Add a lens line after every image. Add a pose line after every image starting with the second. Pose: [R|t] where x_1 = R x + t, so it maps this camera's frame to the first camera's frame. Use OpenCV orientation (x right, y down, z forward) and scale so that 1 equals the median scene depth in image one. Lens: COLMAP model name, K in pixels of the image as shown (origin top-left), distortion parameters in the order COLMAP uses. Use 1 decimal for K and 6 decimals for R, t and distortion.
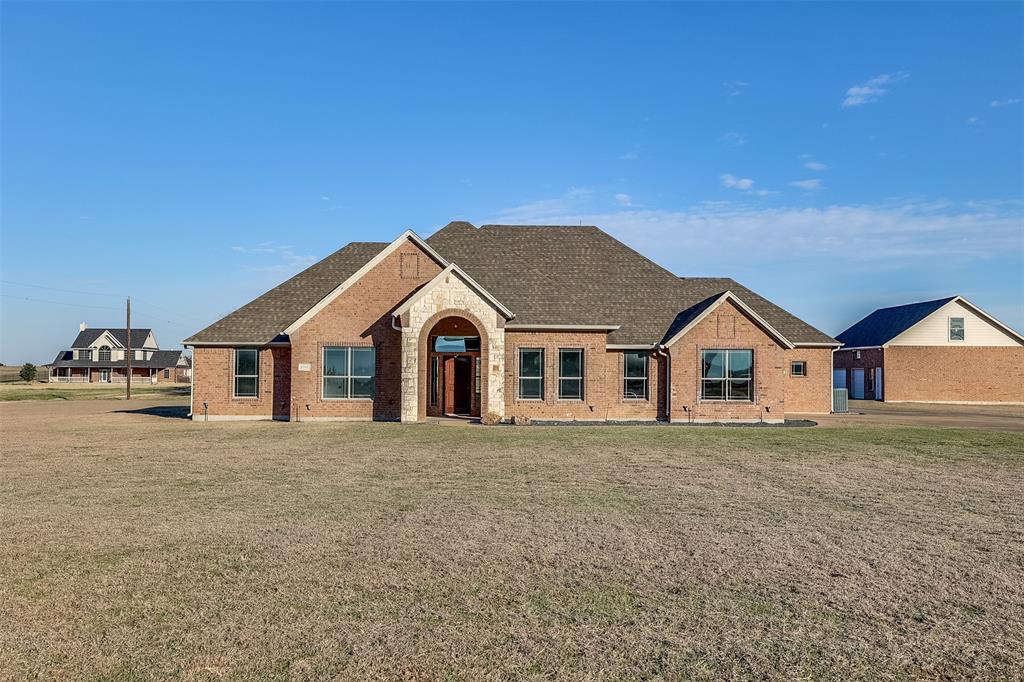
lens RADIAL K [[912.8, 0, 511.8], [0, 912.8, 340.4], [0, 0, 1]] dist [0.015642, 0.003734]
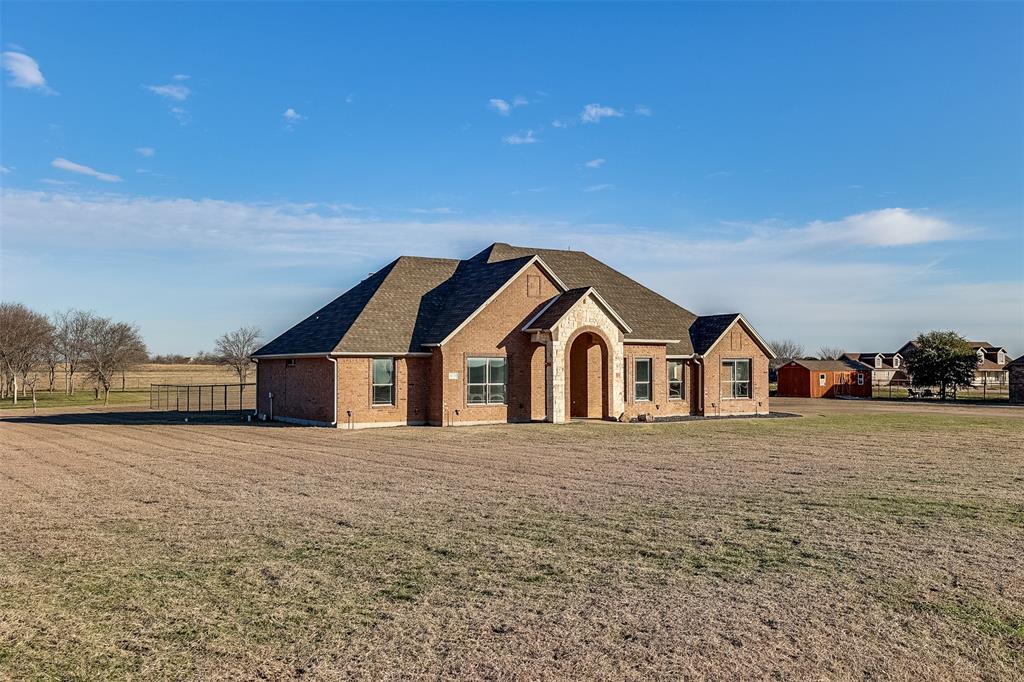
lens RADIAL K [[986.3, 0, 514.3], [0, 986.3, 341.9], [0, 0, 1]] dist [-0.022394, 0.000000]
pose [[0.867063, 0.007353, 0.498144, -0.744291], [-0.010712, 0.999935, 0.003886, -0.016514], [-0.498083, -0.008705, 0.867086, -0.058056]]
